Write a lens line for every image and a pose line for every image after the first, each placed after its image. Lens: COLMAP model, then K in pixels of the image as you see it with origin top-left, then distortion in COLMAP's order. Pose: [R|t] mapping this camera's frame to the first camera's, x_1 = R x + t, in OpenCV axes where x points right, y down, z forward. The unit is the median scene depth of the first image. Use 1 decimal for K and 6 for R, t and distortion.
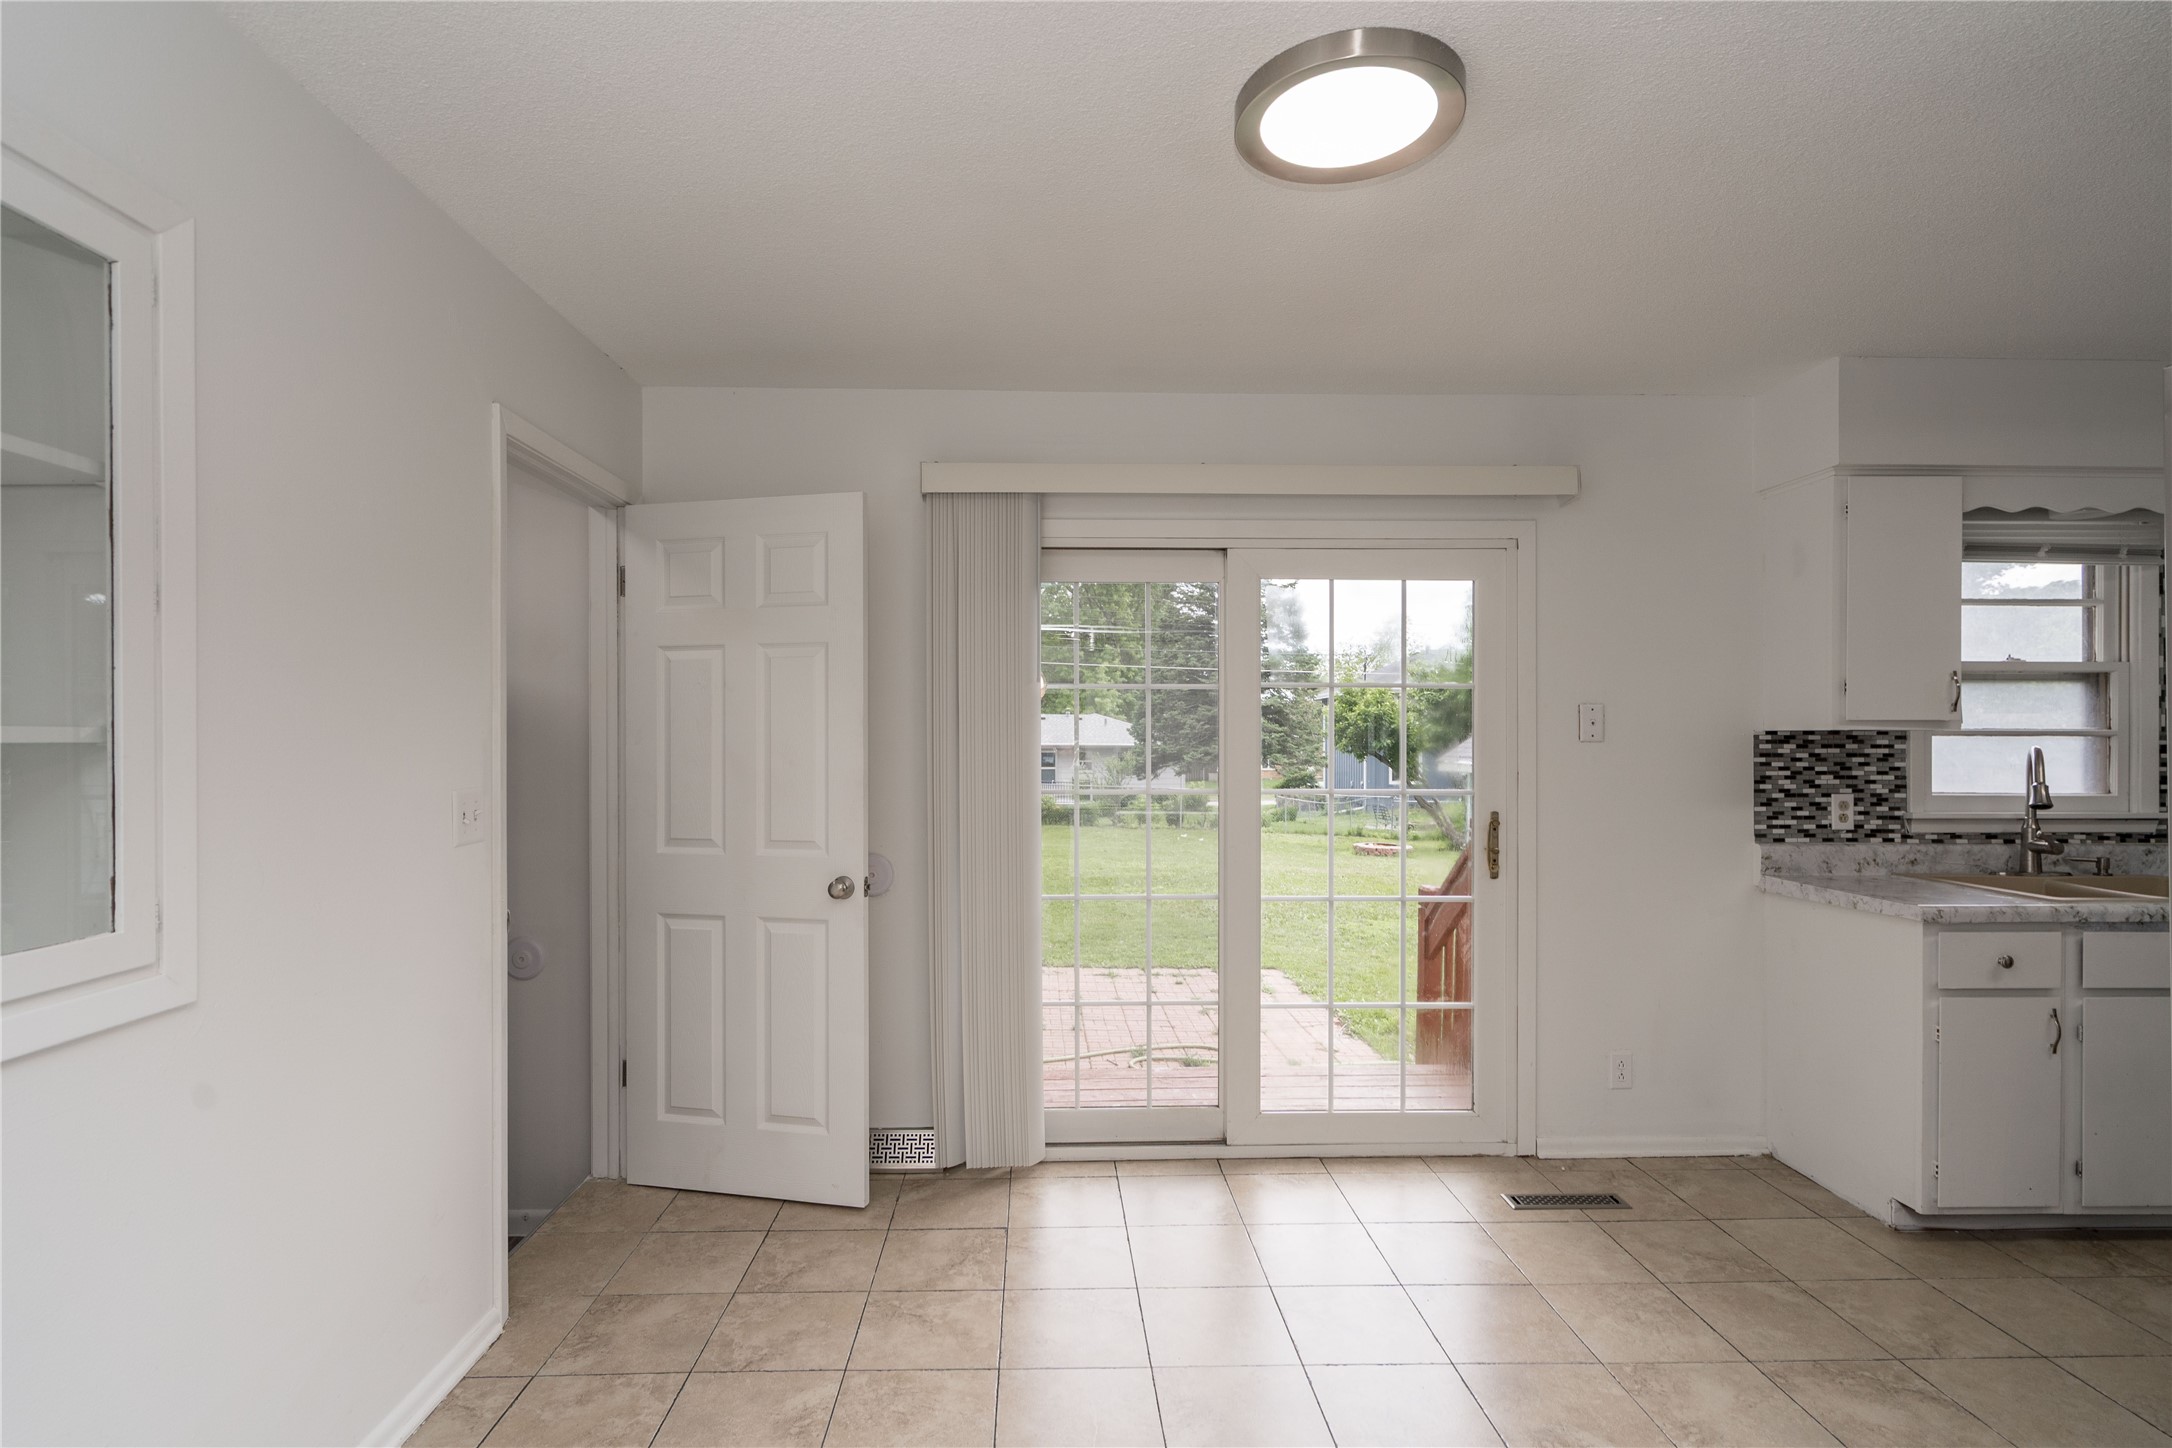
lens RADIAL K [[1063.7, 0, 1079.8], [0, 1063.7, 729.4], [0, 0, 1]] dist [0.020483, 0.000492]
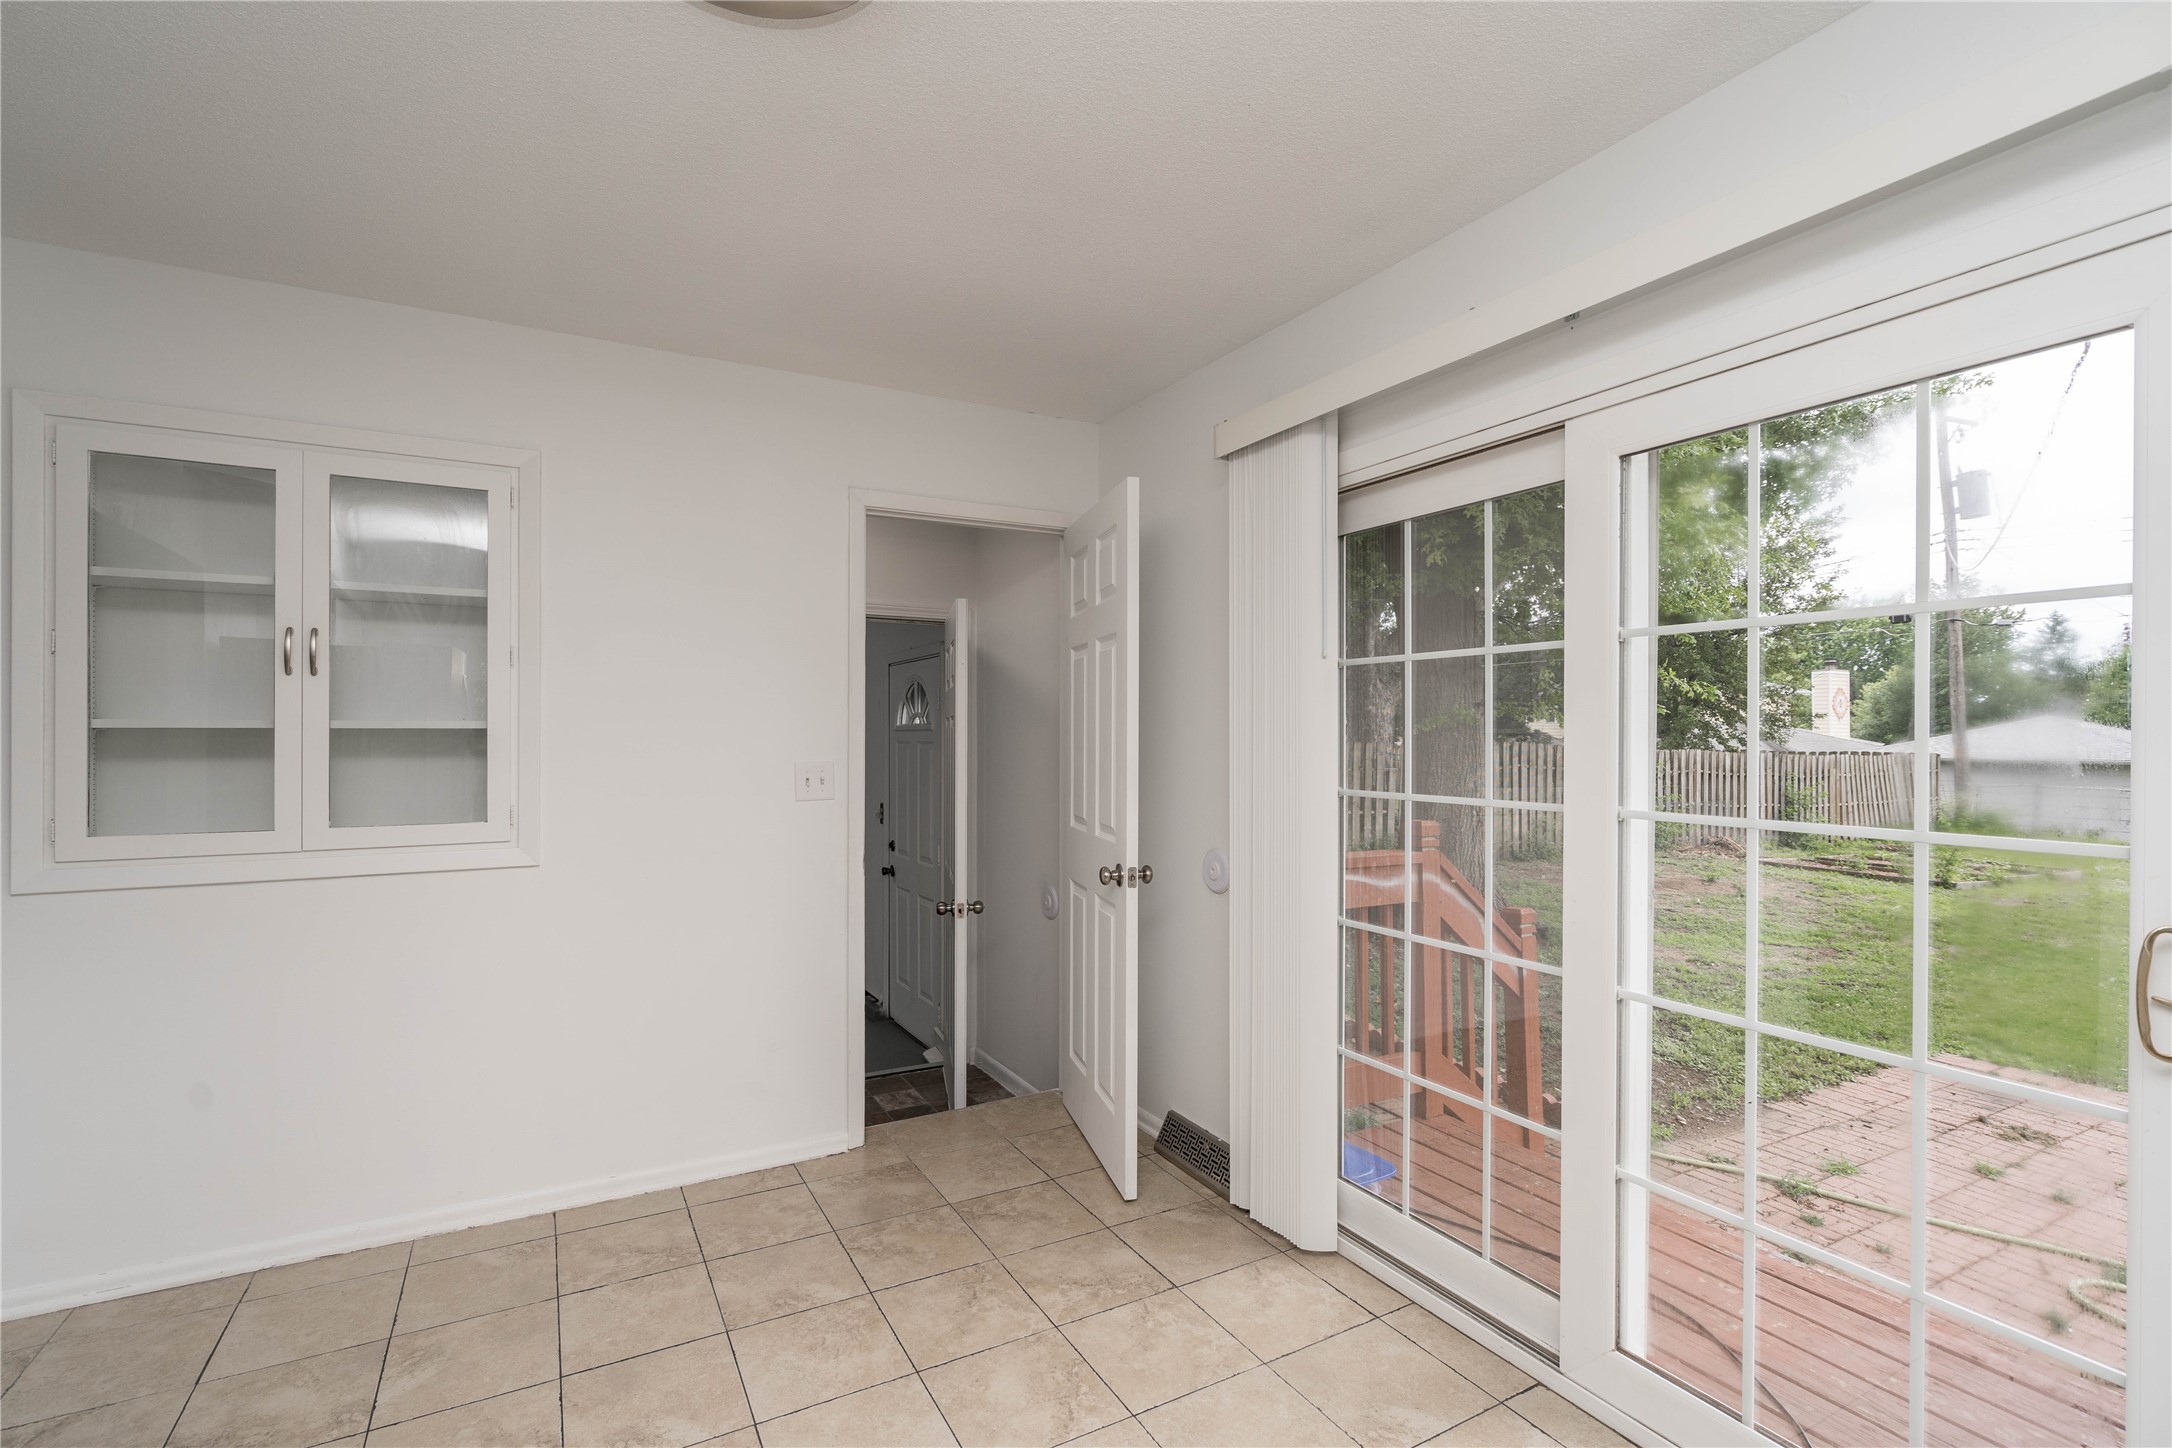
lens RADIAL K [[998.5, 0, 1088.9], [0, 998.5, 729.6], [0, 0, 1]] dist [-0.001445, 0.001359]
pose [[0.463916, -0.000889, -0.885879, 0.667637], [0.002184, 0.999998, 0.000140, 0.012798], [0.885876, -0.001999, 0.463917, 0.601491]]
